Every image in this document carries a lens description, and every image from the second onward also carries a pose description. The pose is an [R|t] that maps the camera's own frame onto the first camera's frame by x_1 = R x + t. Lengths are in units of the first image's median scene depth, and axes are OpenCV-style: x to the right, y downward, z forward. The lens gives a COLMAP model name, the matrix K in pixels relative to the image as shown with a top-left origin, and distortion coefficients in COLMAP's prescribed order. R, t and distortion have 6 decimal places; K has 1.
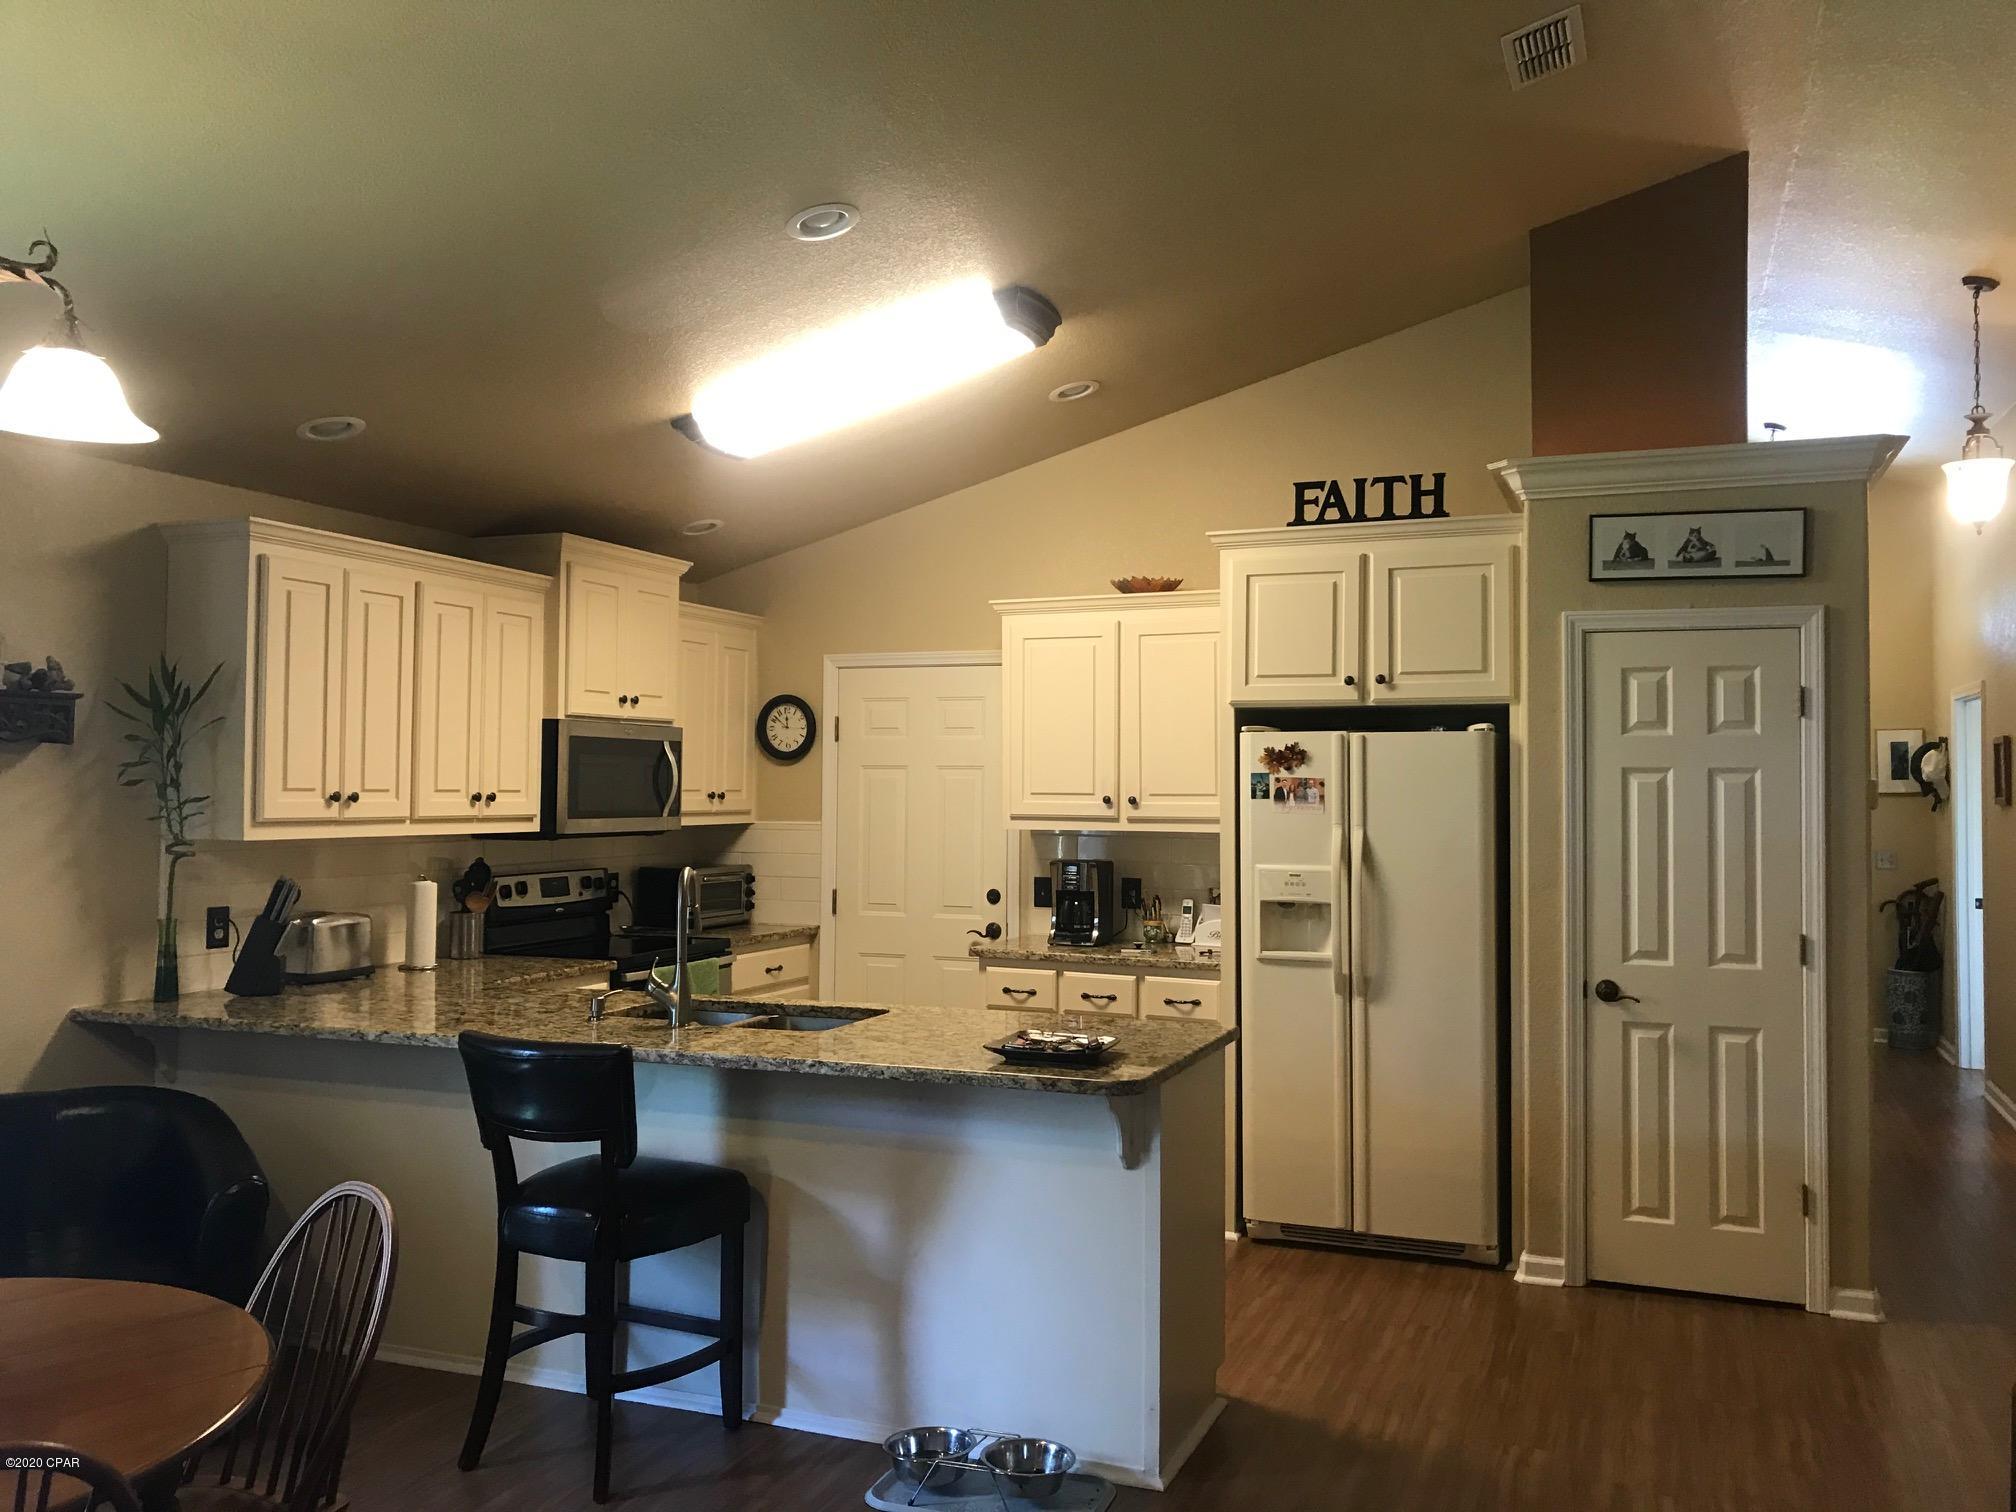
lens RADIAL K [[1663.7, 0, 1005.0], [0, 1663.7, 738.5], [0, 0, 1]] dist [0.048161, -0.076683]
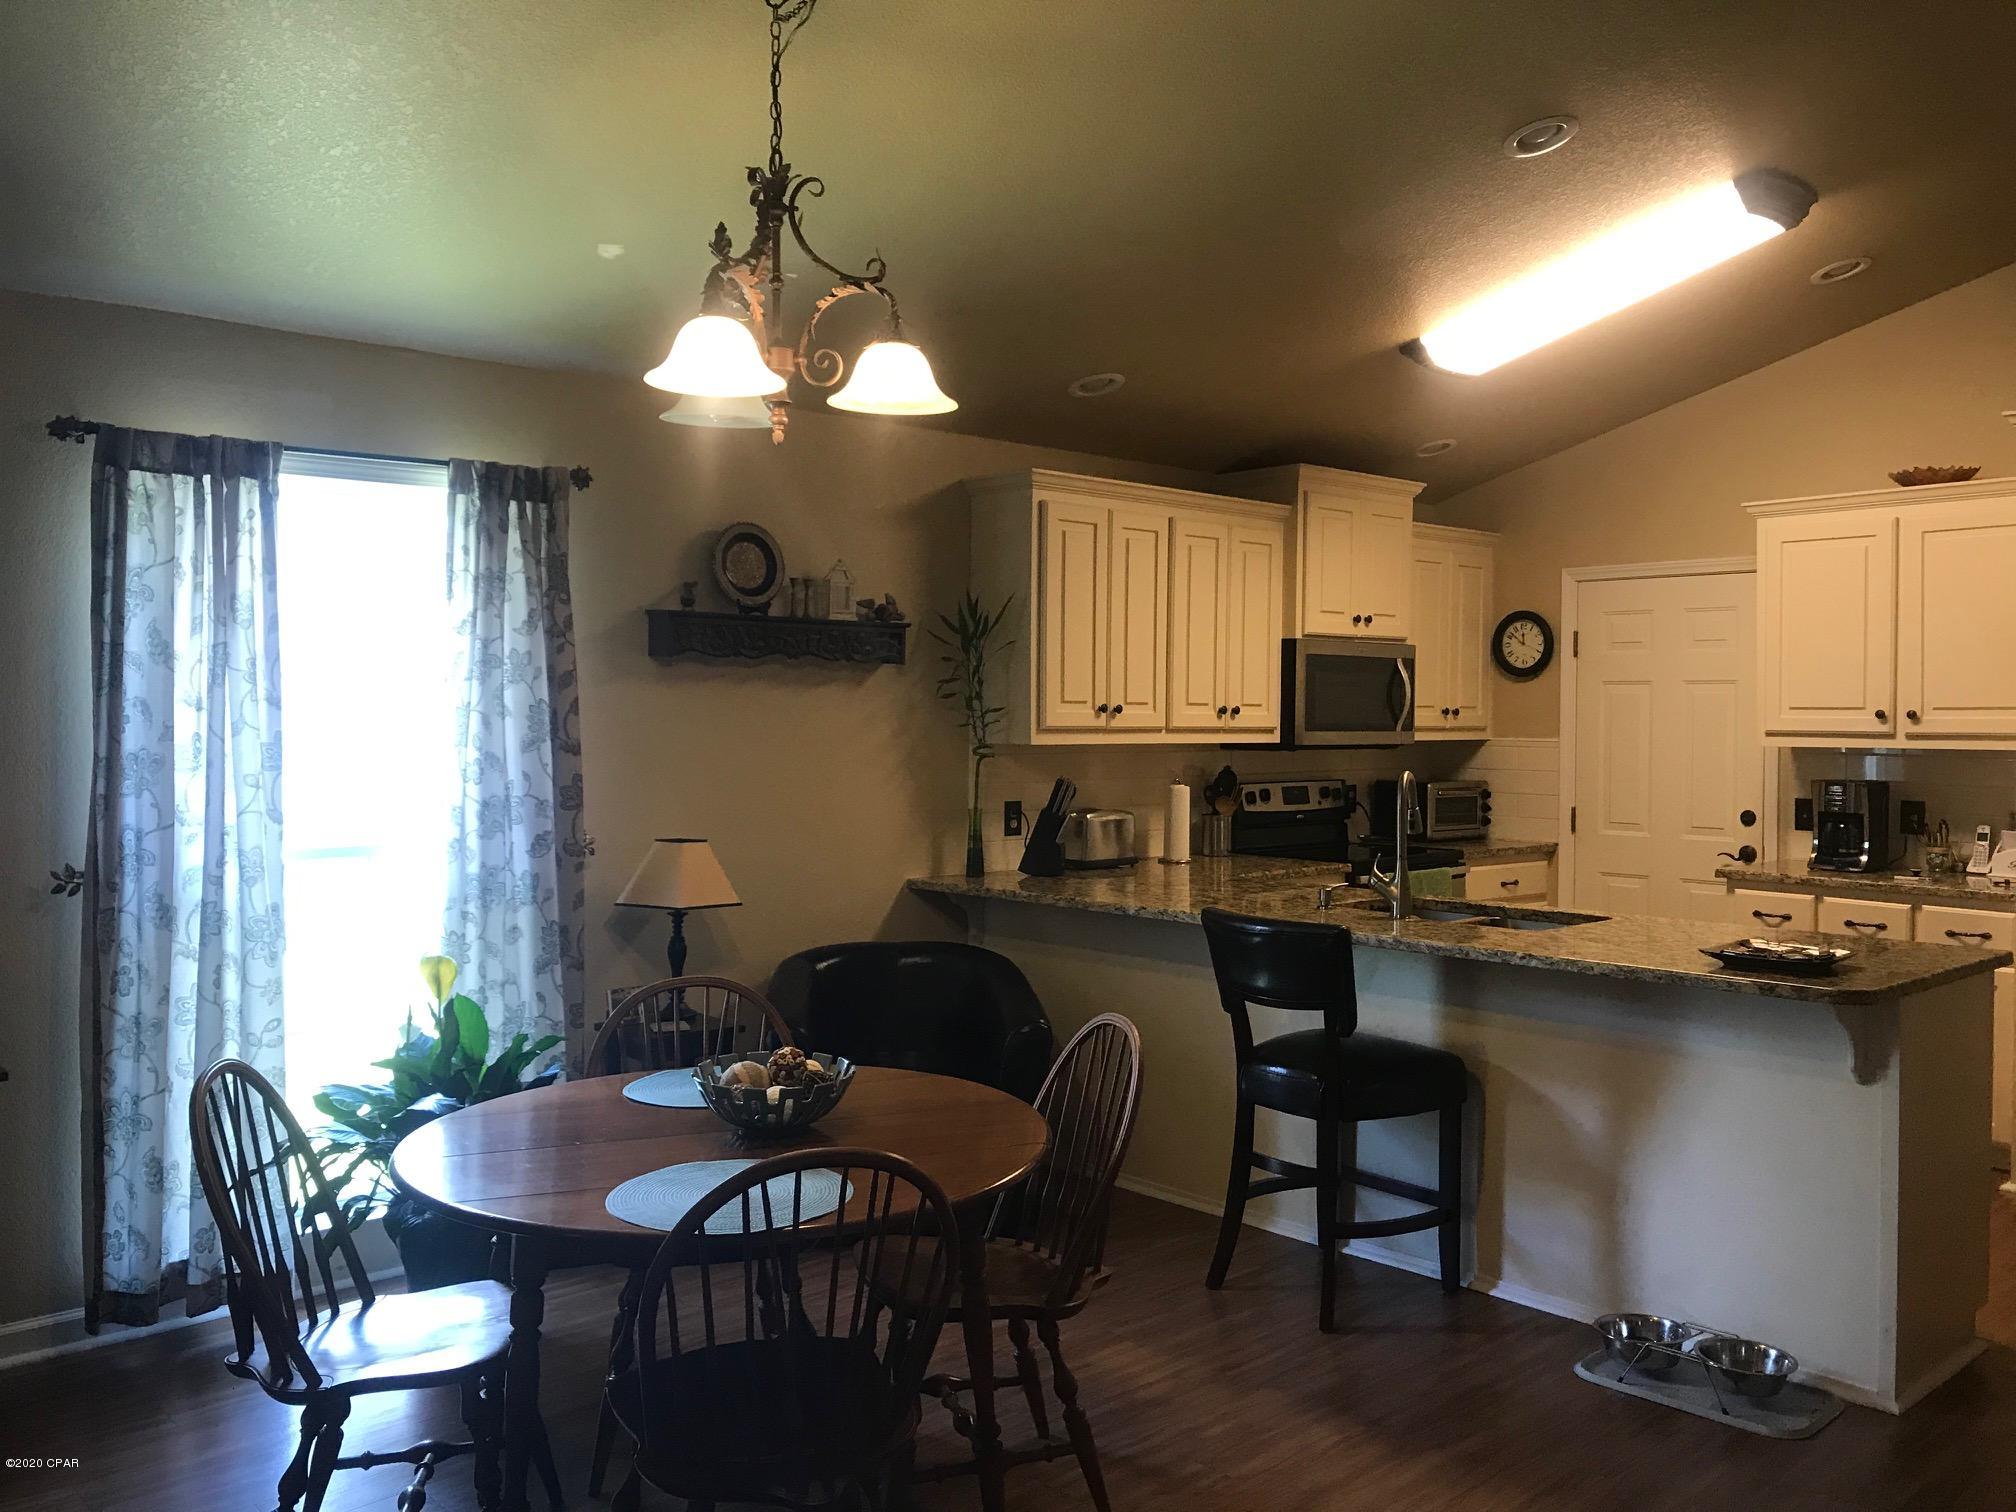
lens RADIAL K [[1670.6, 0, 1008.4], [0, 1670.6, 737.4], [0, 0, 1]] dist [0.034813, -0.042927]
pose [[0.902486, 0.005077, -0.430690, 0.031086], [0.012987, 0.999155, 0.038990, 0.008389], [0.430524, -0.040781, 0.901657, -0.055571]]
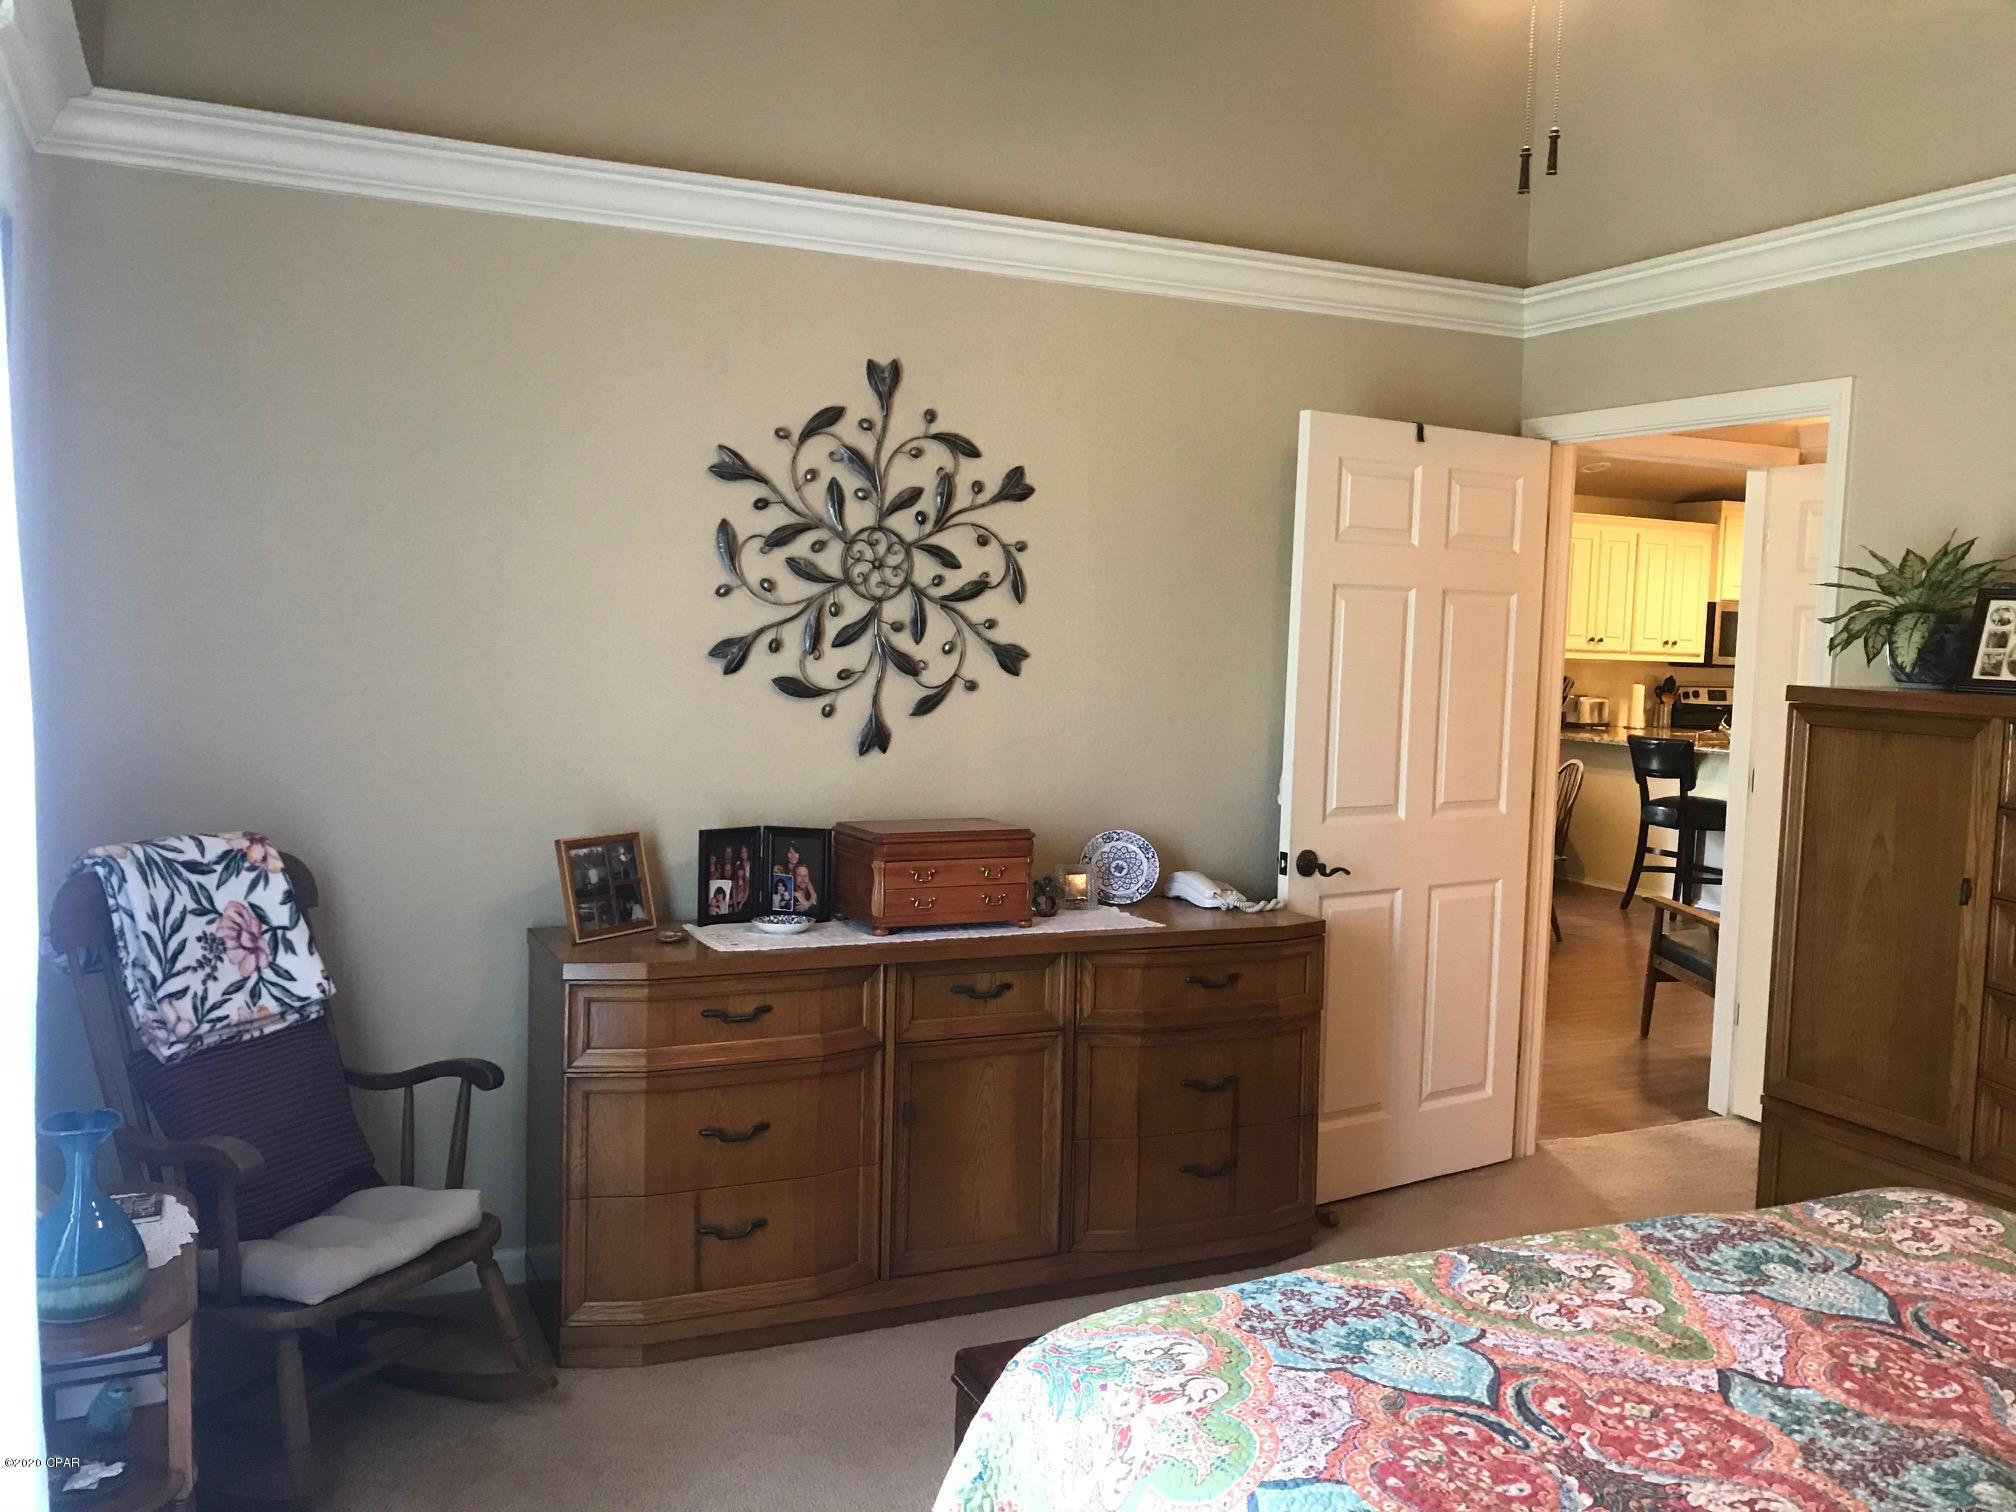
lens RADIAL K [[1679.3, 0, 1012.6], [0, 1679.3, 735.2], [0, 0, 1]] dist [0.008804, -0.009824]
pose [[0.731048, 0.064221, -0.679297, 0.469808], [-0.010057, 0.996467, 0.083383, -0.012979], [0.682252, -0.054125, 0.729111, -0.962038]]
